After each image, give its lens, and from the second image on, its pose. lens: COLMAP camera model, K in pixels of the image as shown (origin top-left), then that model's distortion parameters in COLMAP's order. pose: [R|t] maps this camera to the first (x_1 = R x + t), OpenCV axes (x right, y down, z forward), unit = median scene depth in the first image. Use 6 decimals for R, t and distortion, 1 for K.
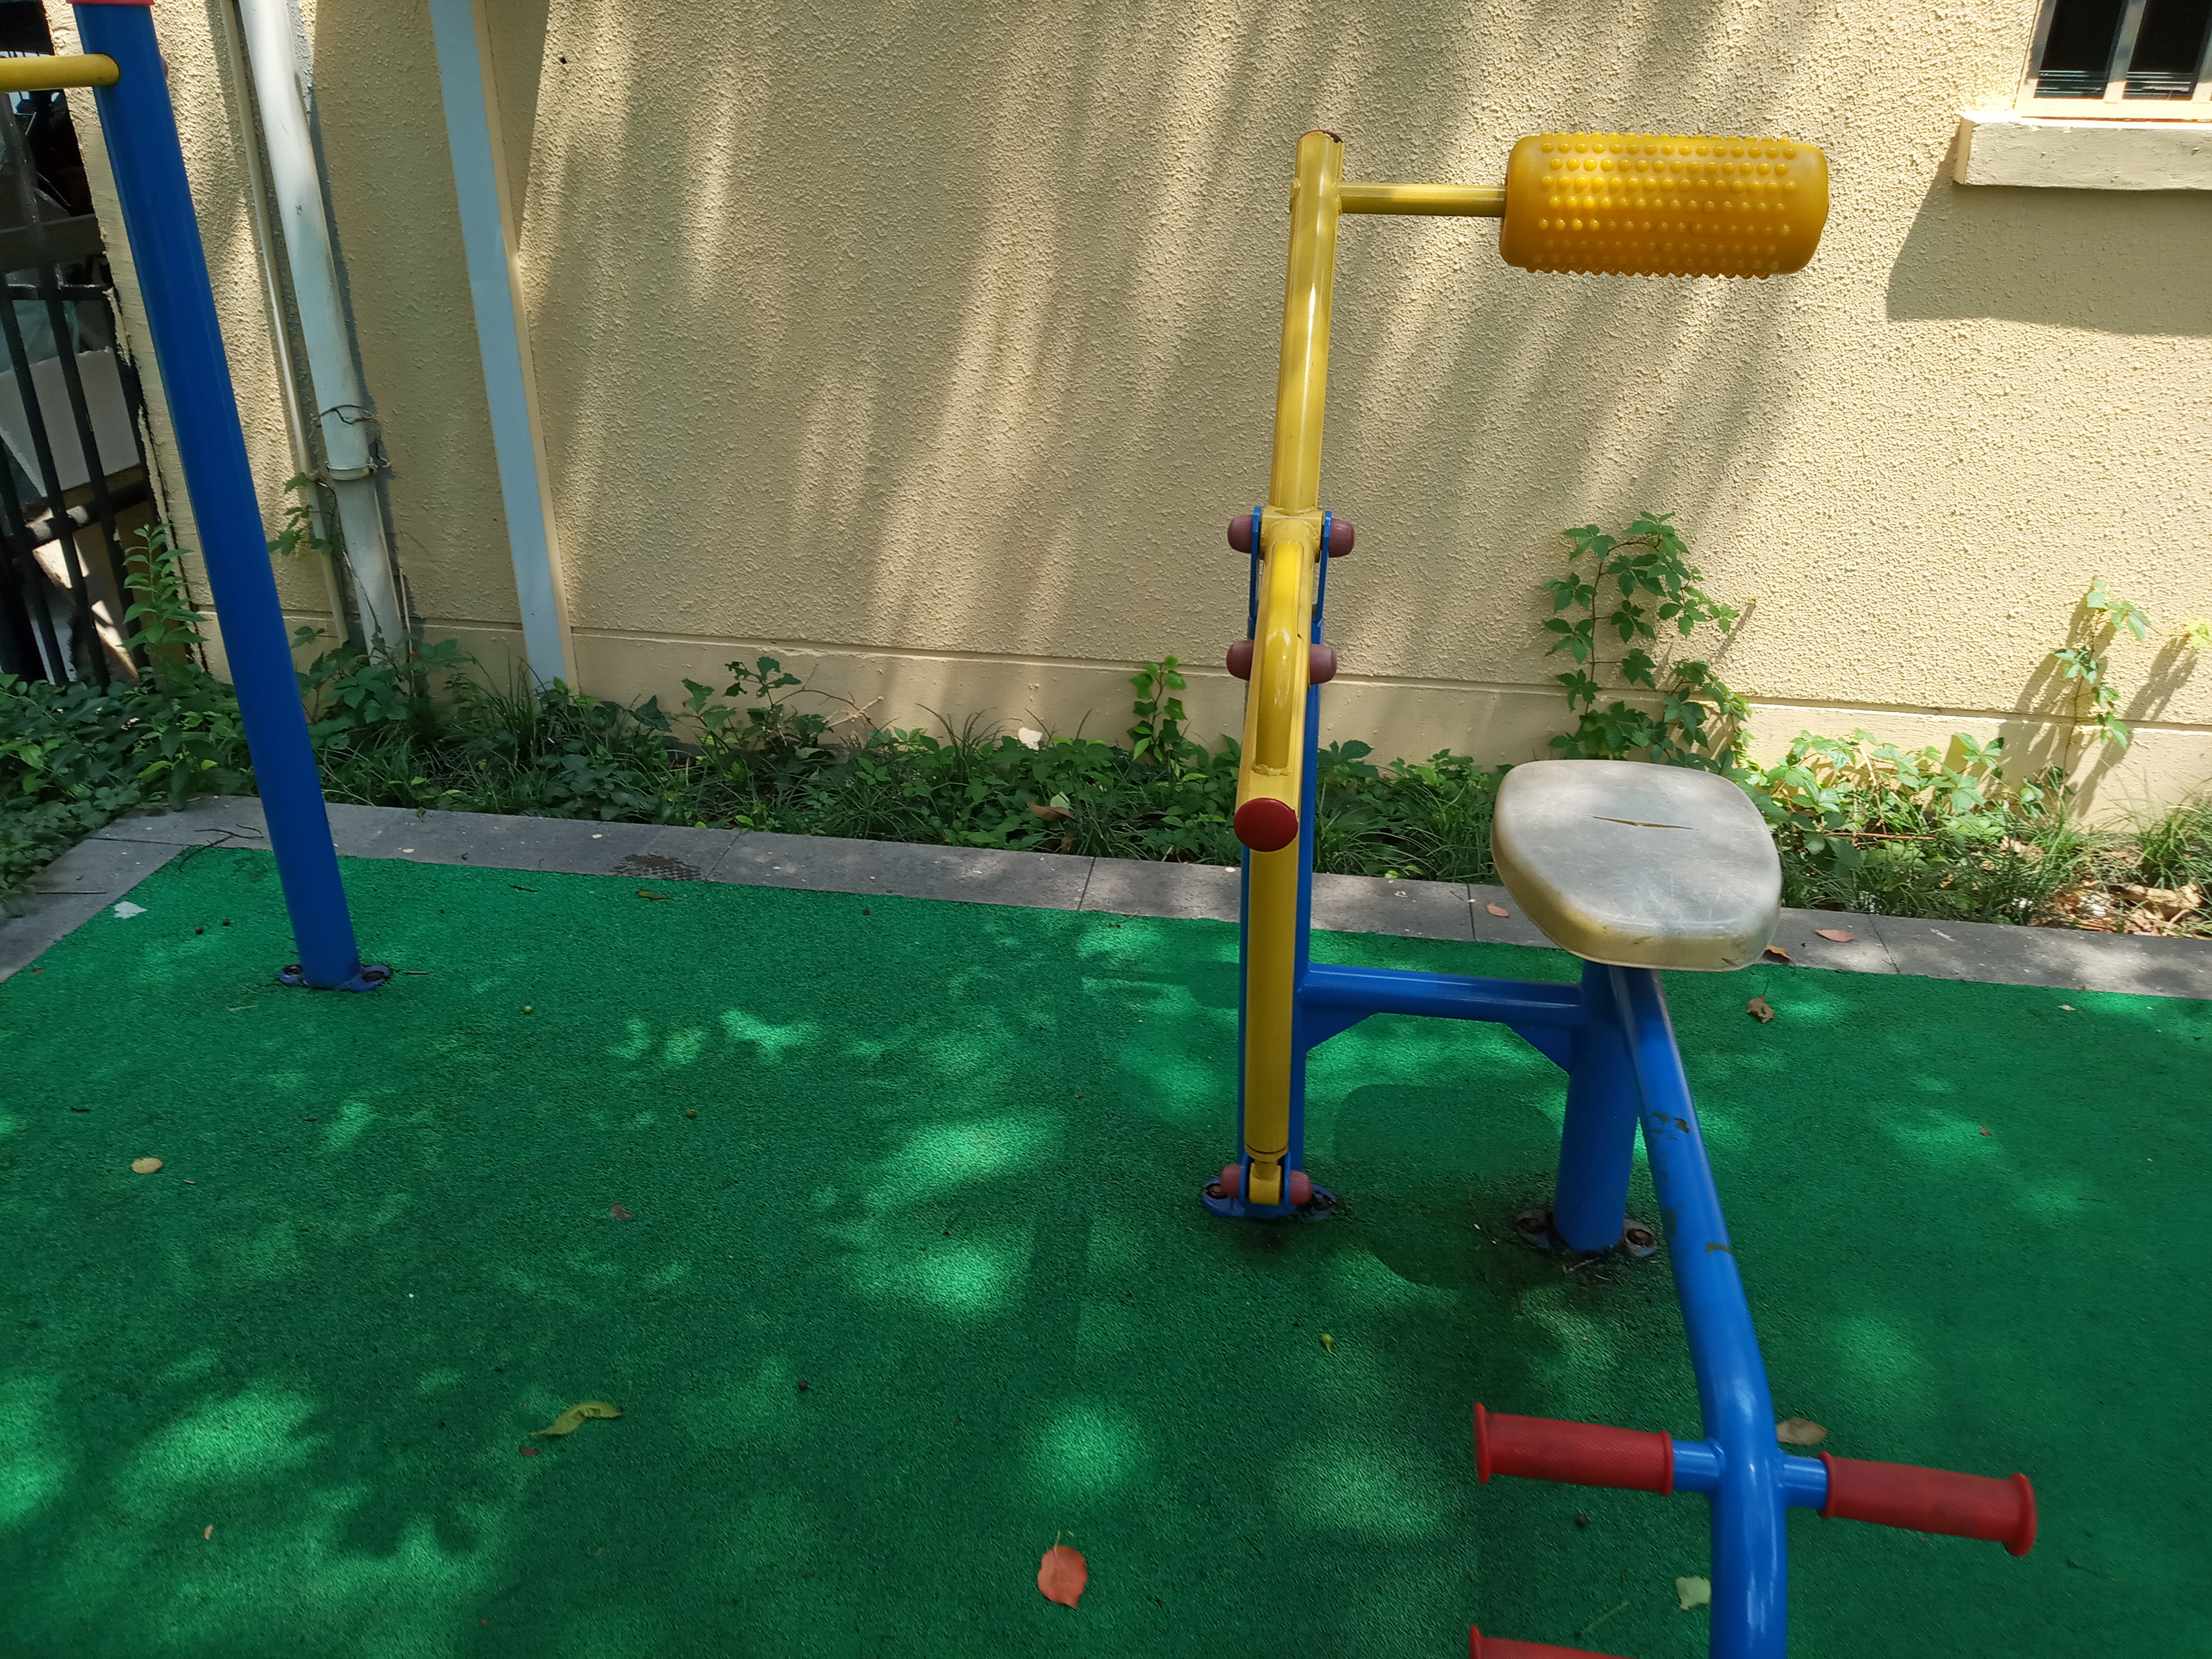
lens RADIAL K [[1741.0, 0, 1106.0], [0, 1741.0, 829.5], [0, 0, 1]] dist [-0.041388, 0.007413]
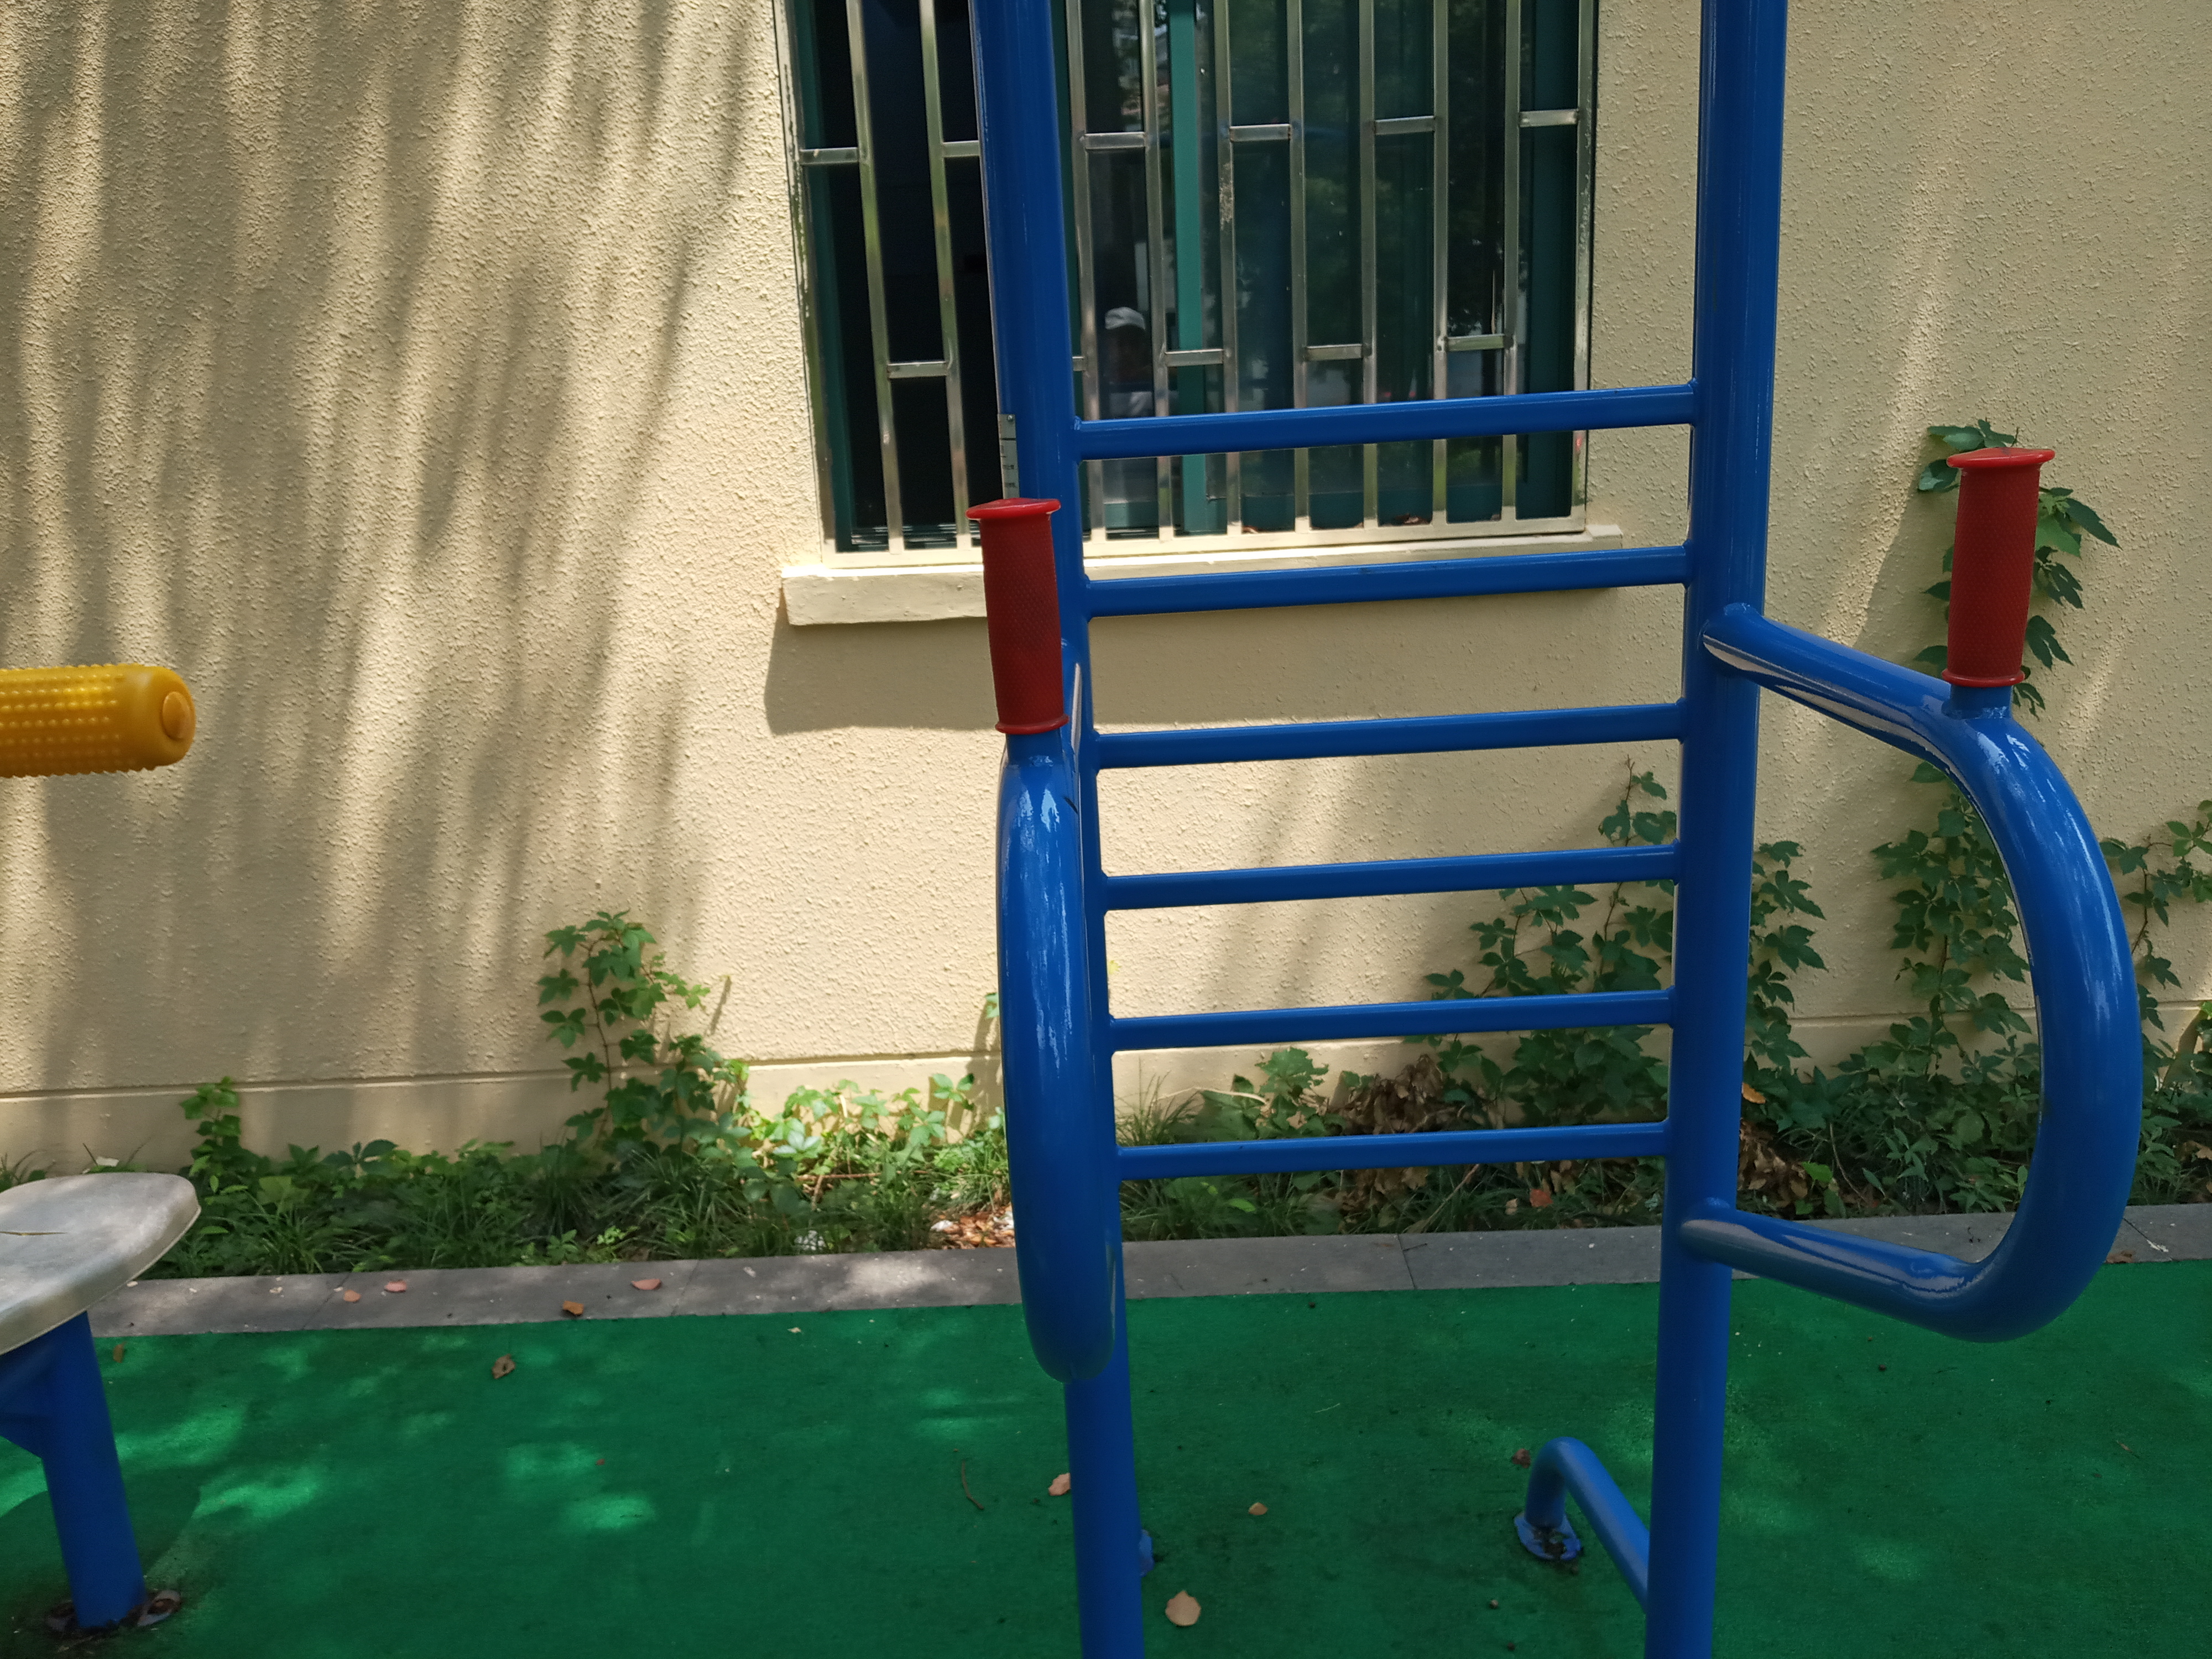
lens RADIAL K [[1681.0, 0, 1106.0], [0, 1681.0, 829.5], [0, 0, 1]] dist [-0.007710, -0.003263]
pose [[0.984791, -0.081862, 0.153247, 0.455101], [0.112123, 0.973228, -0.200640, 0.022757], [-0.132719, 0.214771, 0.967605, -0.124710]]
